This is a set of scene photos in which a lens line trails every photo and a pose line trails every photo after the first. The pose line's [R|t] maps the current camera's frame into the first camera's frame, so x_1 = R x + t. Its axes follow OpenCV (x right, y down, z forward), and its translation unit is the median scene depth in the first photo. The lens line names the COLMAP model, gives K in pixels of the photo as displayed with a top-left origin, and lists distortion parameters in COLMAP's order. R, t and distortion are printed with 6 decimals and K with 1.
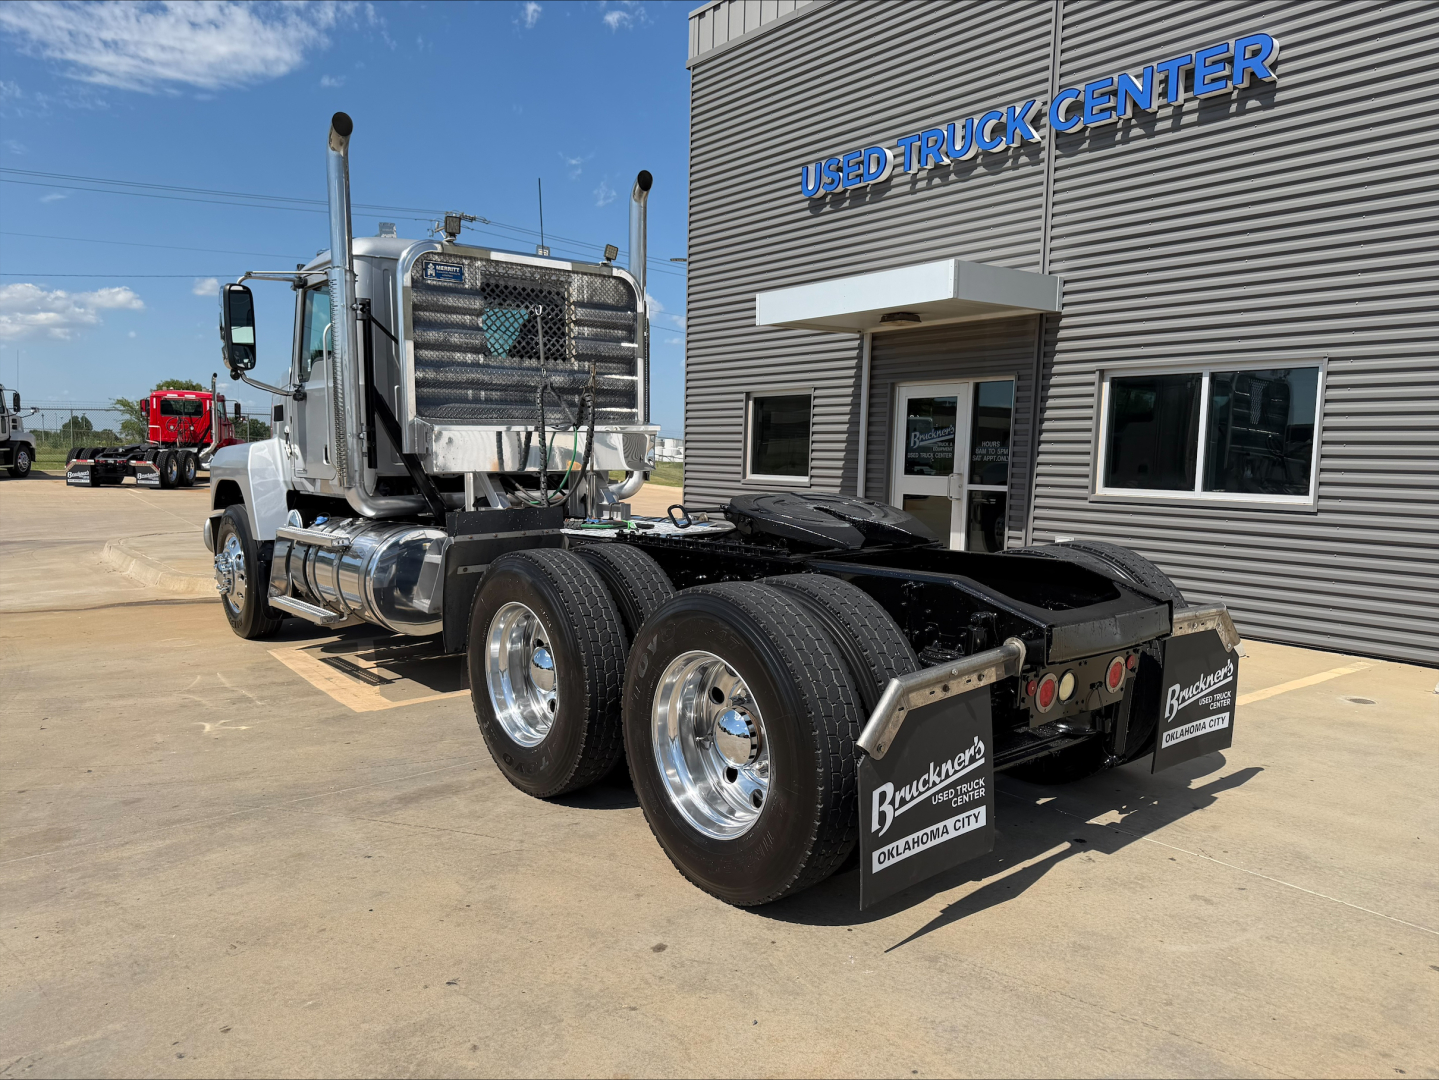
lens RADIAL K [[1017.3, 0, 715.7], [0, 1017.3, 541.4], [0, 0, 1]] dist [0.052261, -0.084029]
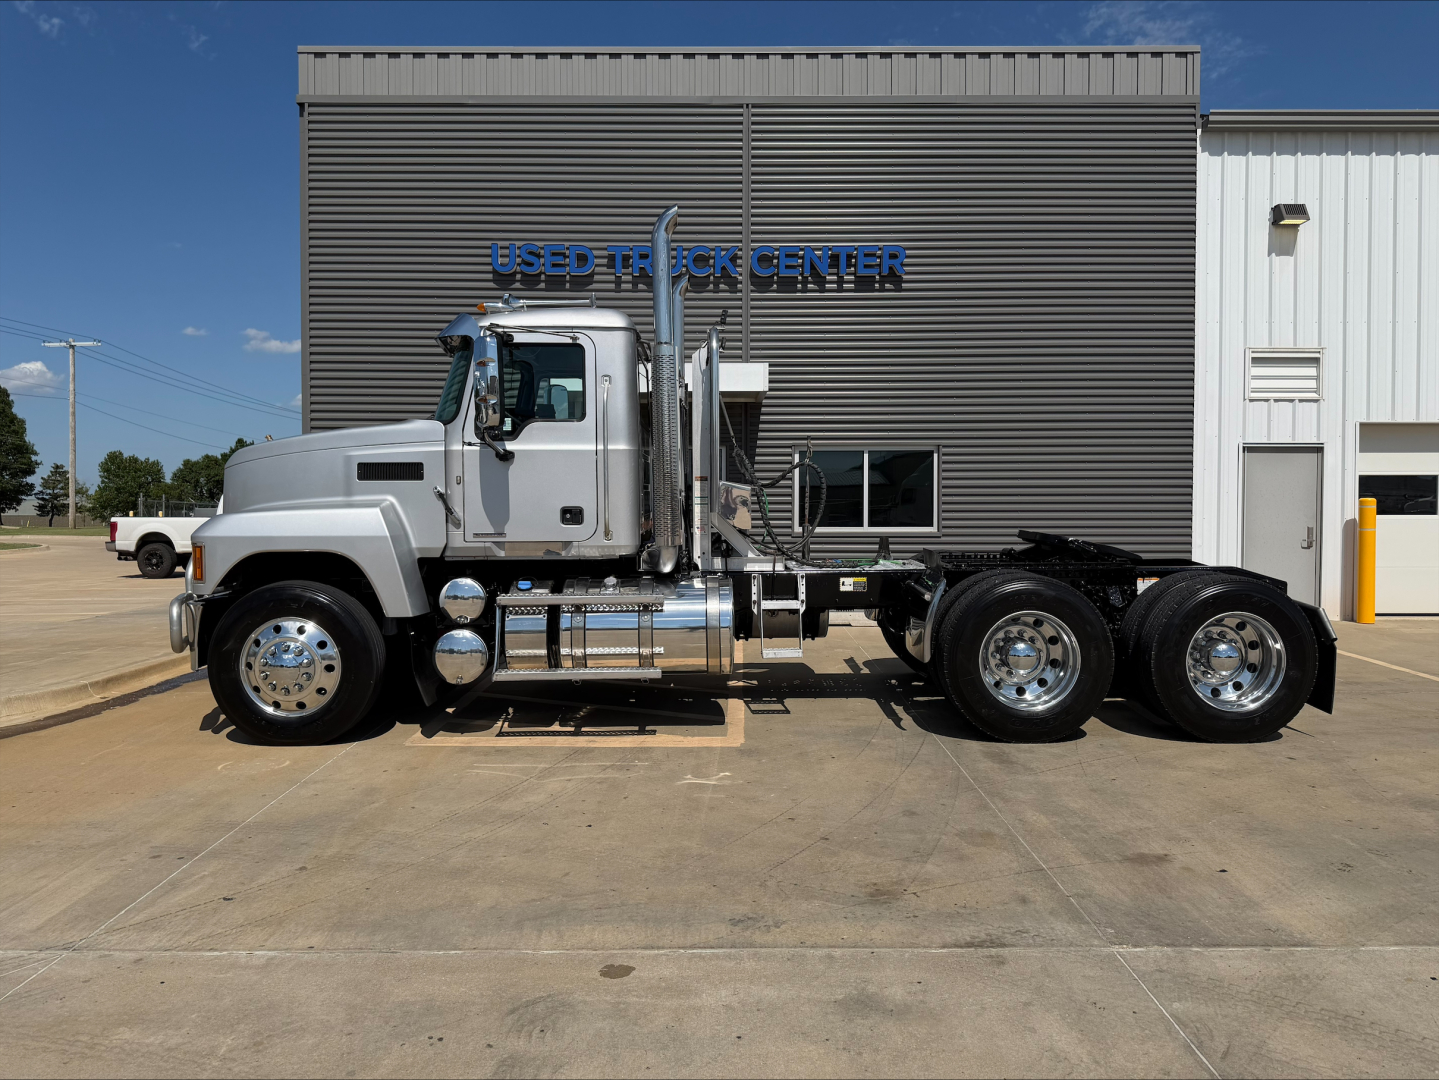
lens RADIAL K [[1014.9, 0, 720.2], [0, 1014.9, 527.1], [0, 0, 1]] dist [0.016129, -0.017938]
pose [[0.623109, -0.032262, 0.781469, -0.721338], [0.077008, 0.996825, -0.020250, -0.030113], [-0.778334, 0.072798, 0.623615, 0.189043]]
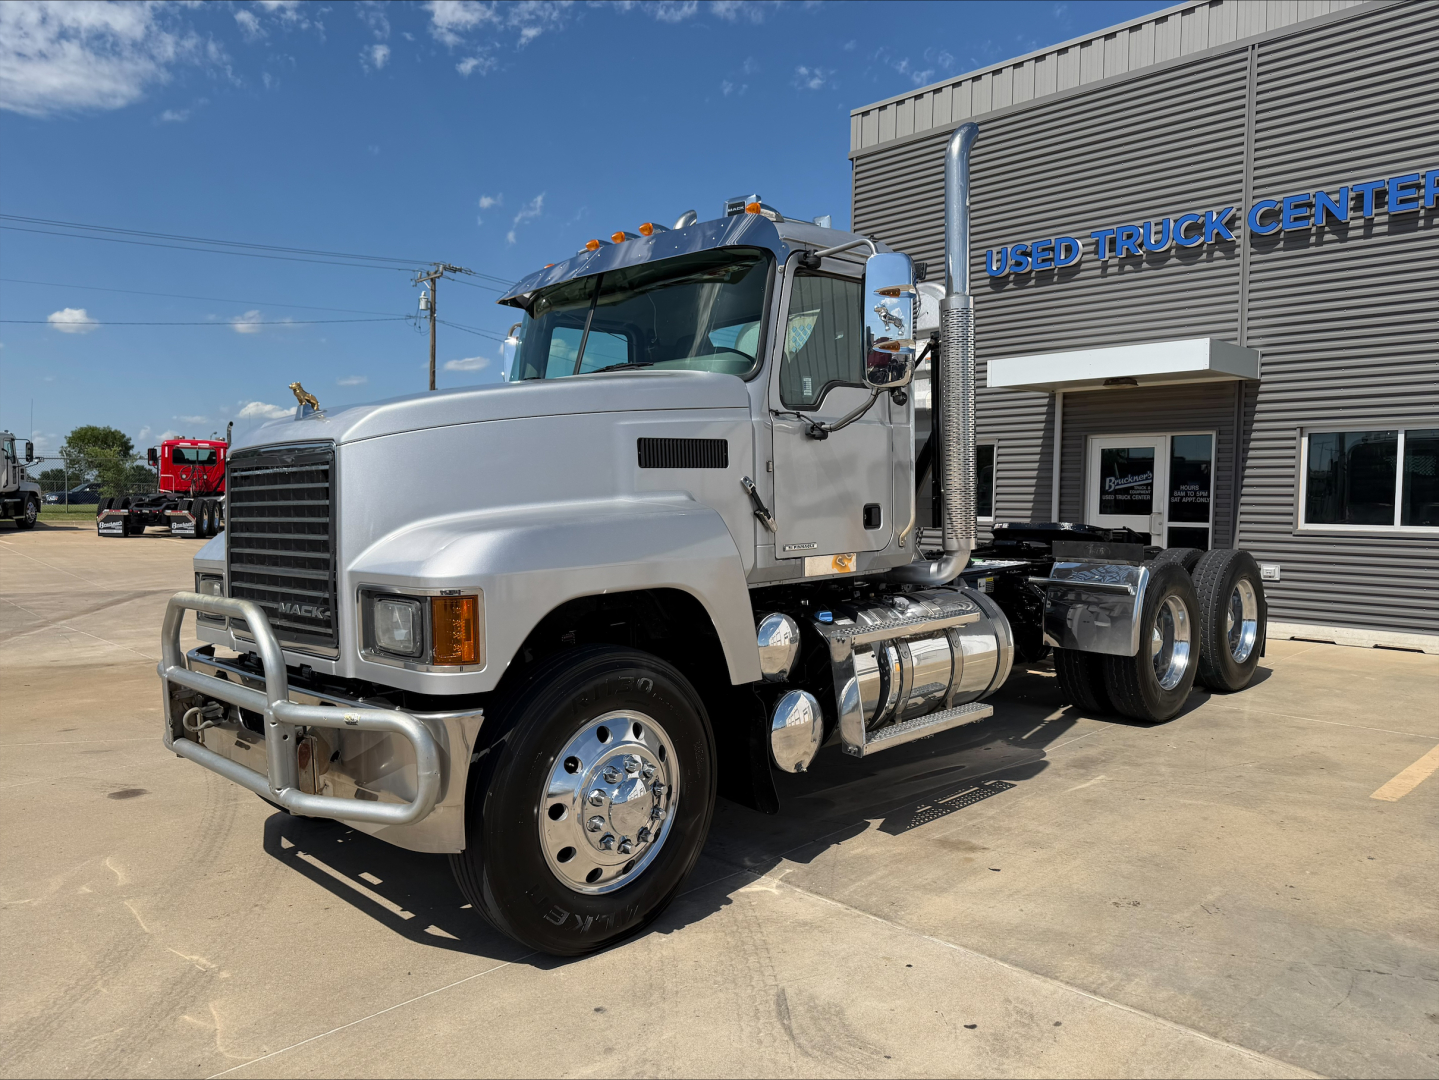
lens RADIAL K [[1018.1, 0, 719.5], [0, 1018.1, 540.0], [0, 0, 1]] dist [0.006918, -0.007842]
pose [[0.993794, -0.014905, 0.110230, -0.406652], [0.019514, 0.998975, -0.040847, 0.002822], [-0.109508, 0.042745, 0.993066, -0.113299]]
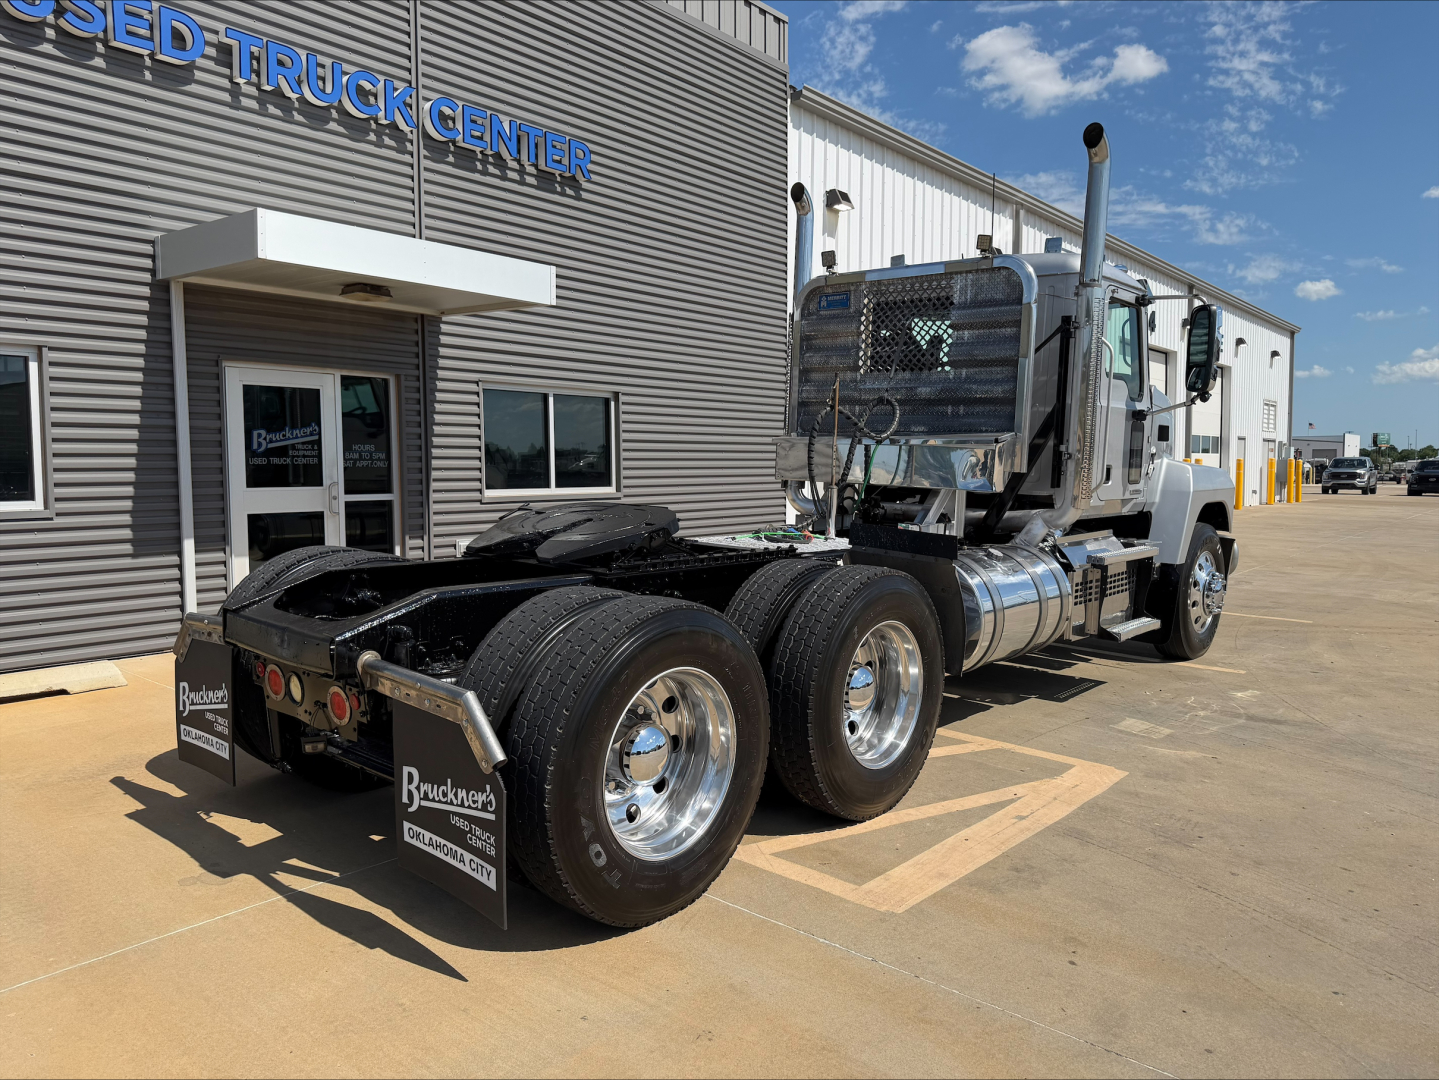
lens RADIAL K [[1004.0, 0, 719.5], [0, 1004.0, 540.0], [0, 0, 1]] dist [-0.024903, 0.004139]
pose [[-0.193322, -0.089046, 0.977086, -0.642063], [0.081186, 0.991006, 0.106378, -0.083935], [-0.977771, 0.099890, -0.184354, 0.873346]]
